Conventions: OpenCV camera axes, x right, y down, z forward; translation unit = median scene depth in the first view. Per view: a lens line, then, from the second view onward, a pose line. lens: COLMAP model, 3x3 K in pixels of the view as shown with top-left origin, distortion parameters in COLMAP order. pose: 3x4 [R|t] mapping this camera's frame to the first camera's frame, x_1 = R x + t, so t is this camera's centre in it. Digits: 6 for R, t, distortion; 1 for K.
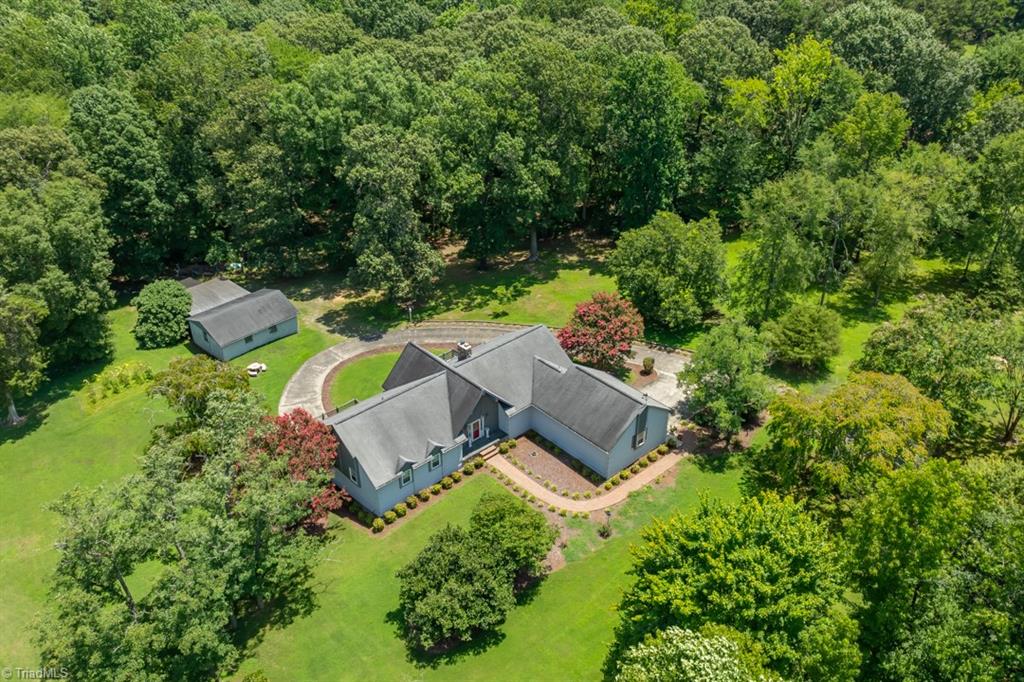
lens RADIAL K [[837.7, 0, 512.0], [0, 837.7, 341.0], [0, 0, 1]] dist [-0.004835, -0.005961]
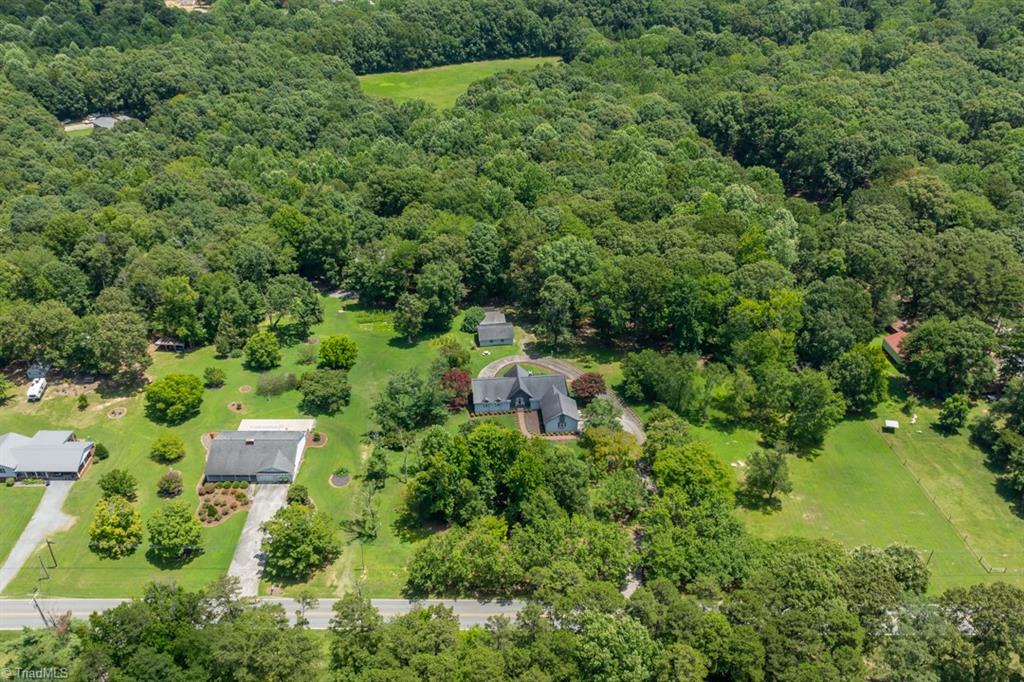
lens RADIAL K [[837.7, 0, 512.0], [0, 837.7, 341.0], [0, 0, 1]] dist [-0.004835, -0.005961]
pose [[0.793227, 0.334127, -0.509068, 1.040898], [-0.321956, 0.939729, 0.115123, -0.319421], [0.516851, 0.072579, 0.852993, -1.149121]]
